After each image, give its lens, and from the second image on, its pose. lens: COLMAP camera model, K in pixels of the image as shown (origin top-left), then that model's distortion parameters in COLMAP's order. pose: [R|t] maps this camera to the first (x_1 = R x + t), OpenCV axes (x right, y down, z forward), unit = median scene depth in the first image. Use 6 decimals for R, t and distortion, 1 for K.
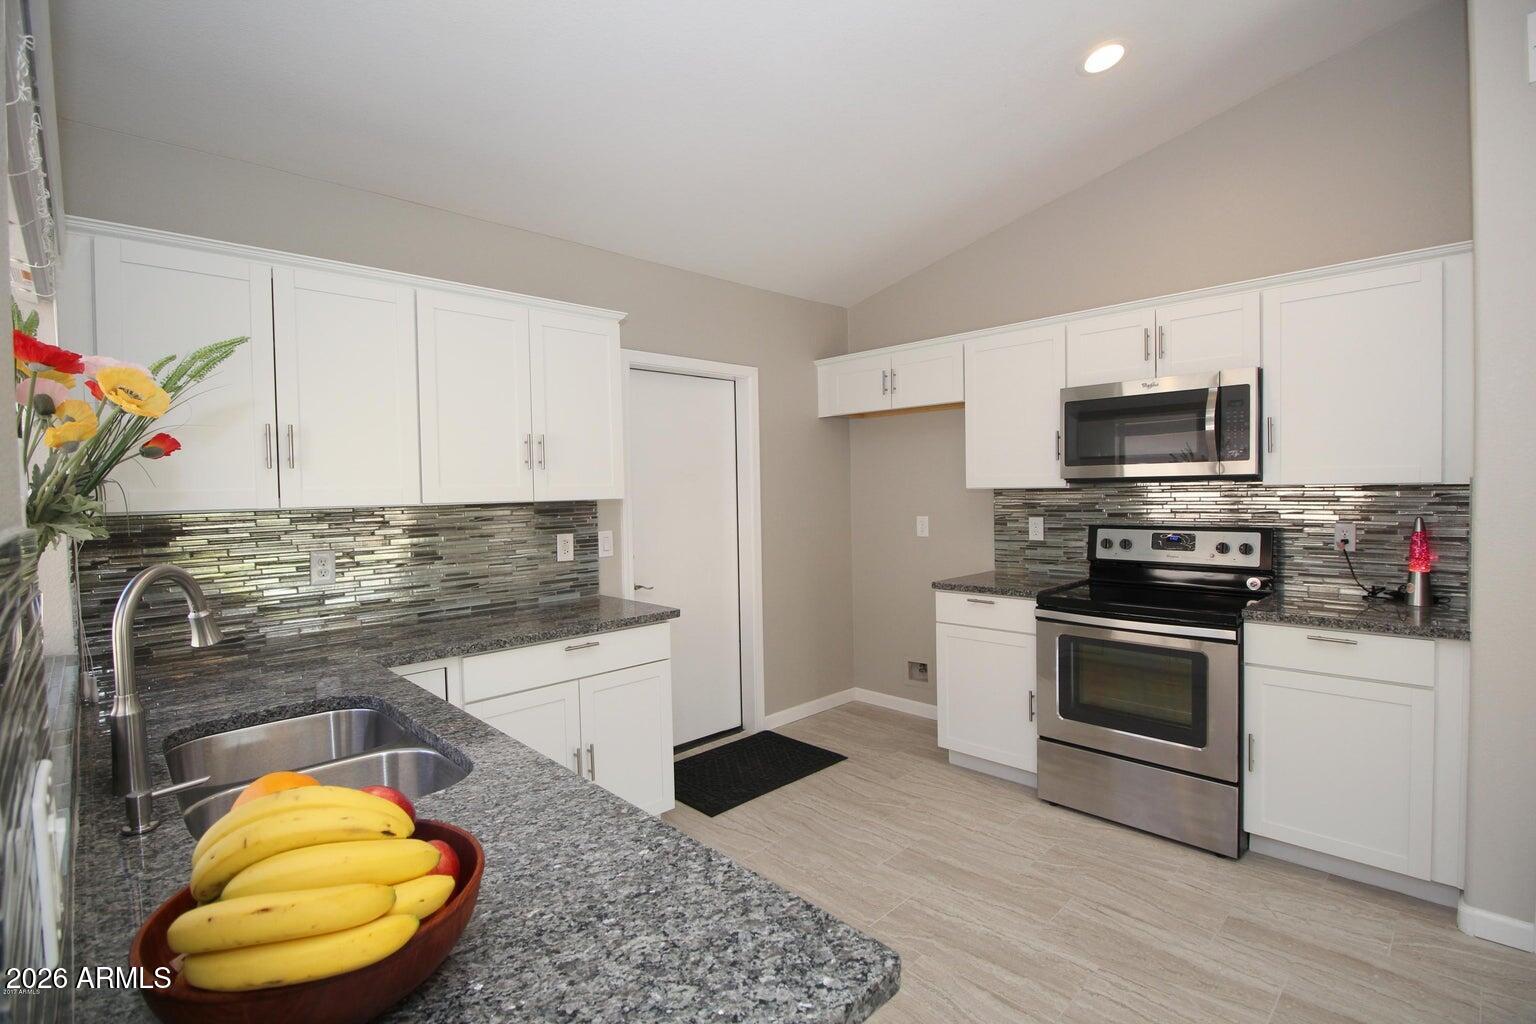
lens RADIAL K [[716.3, 0, 768.0], [0, 716.3, 512.0], [0, 0, 1]] dist [-0.002437, -0.000438]
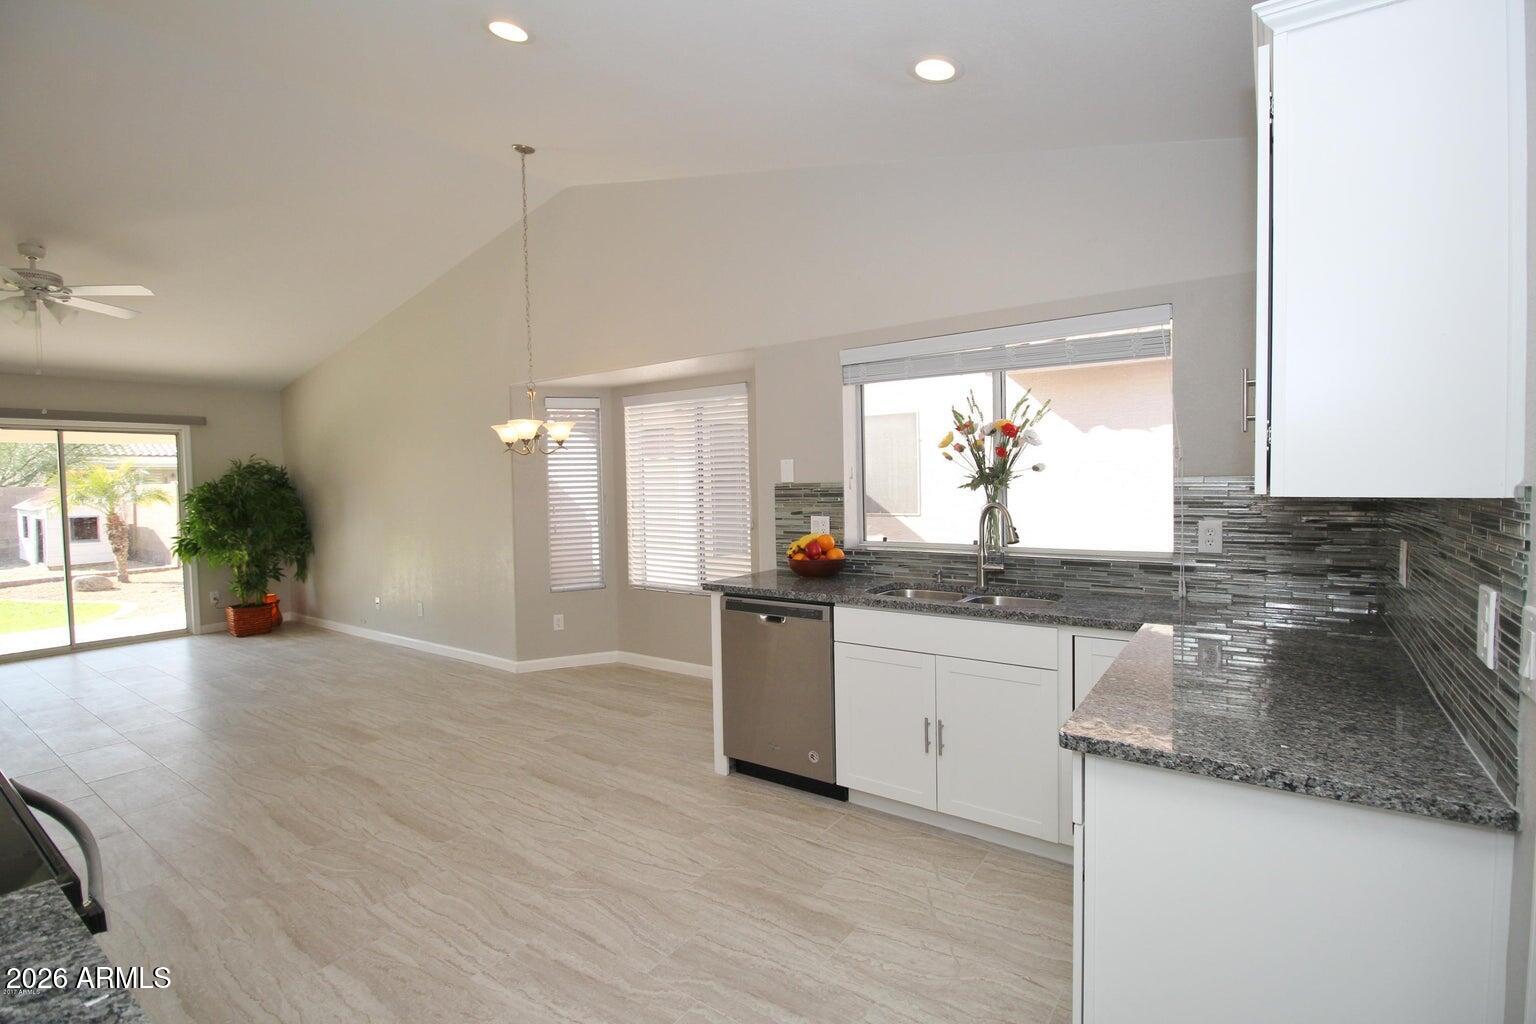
lens RADIAL K [[716.0, 0, 767.0], [0, 716.0, 506.4], [0, 0, 1]] dist [-0.002225, -0.000512]
pose [[-0.981688, 0.049174, -0.184042, 0.143100], [0.035364, 0.996359, 0.077582, -0.054060], [0.187187, 0.069653, -0.979852, 1.366955]]
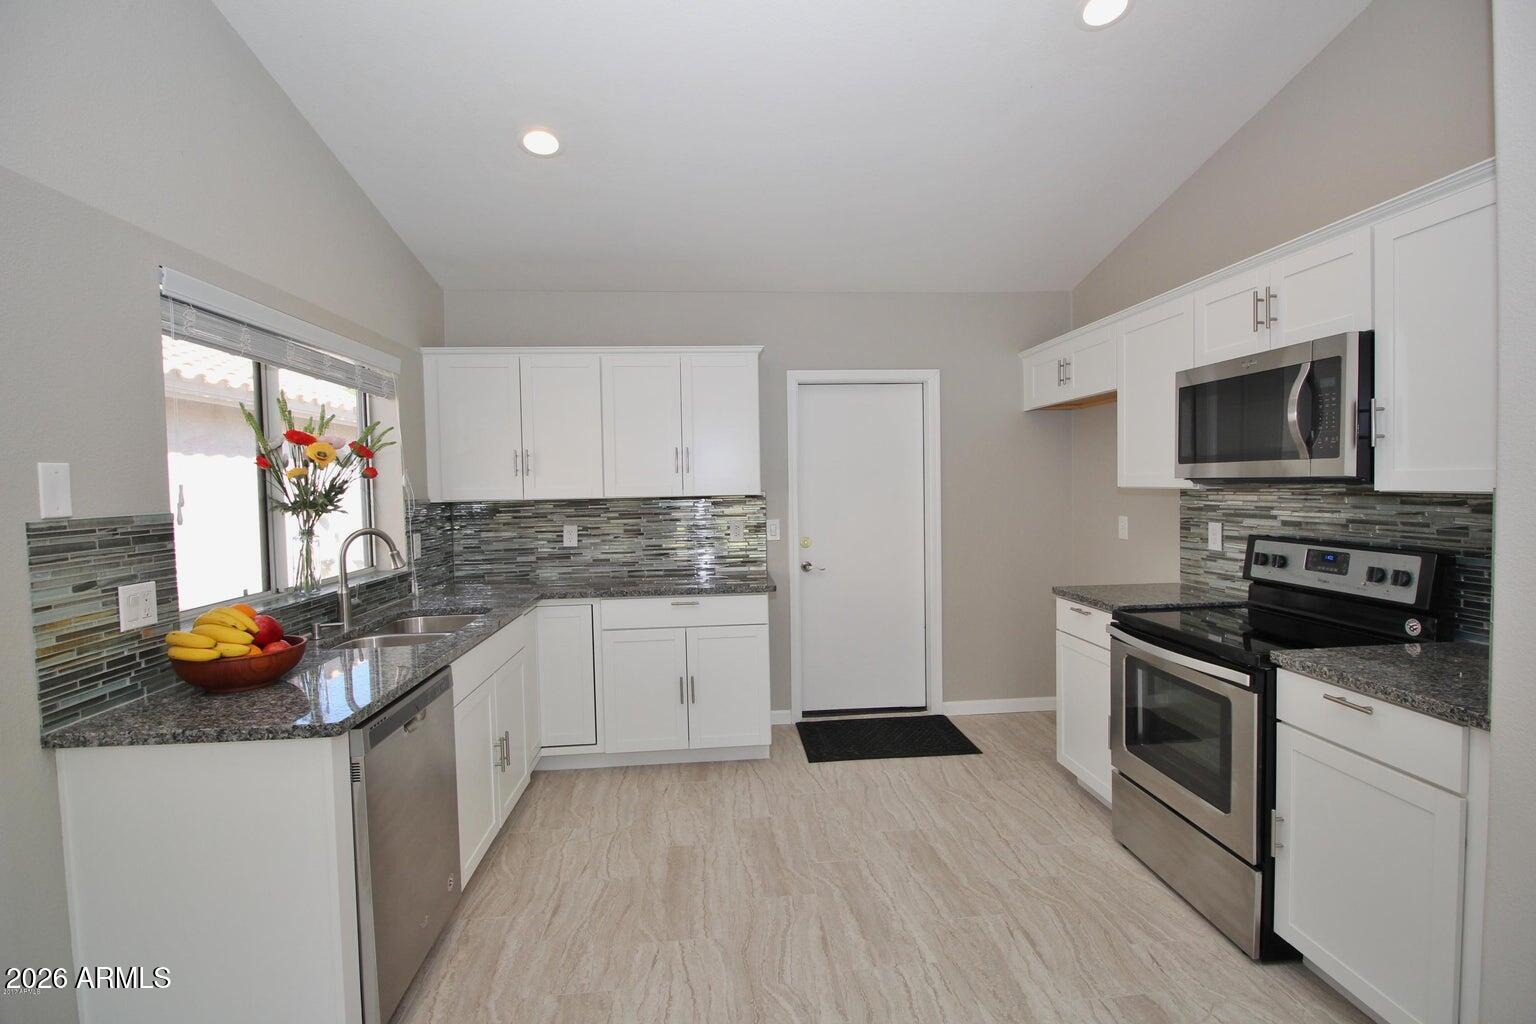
lens RADIAL K [[716.0, 0, 767.0], [0, 716.0, 506.4], [0, 0, 1]] dist [-0.002225, -0.000512]
pose [[0.773284, 0.026204, -0.633518, 0.619768], [-0.016930, 0.999643, 0.020683, -0.024627], [0.633833, -0.005268, 0.773452, 0.035954]]
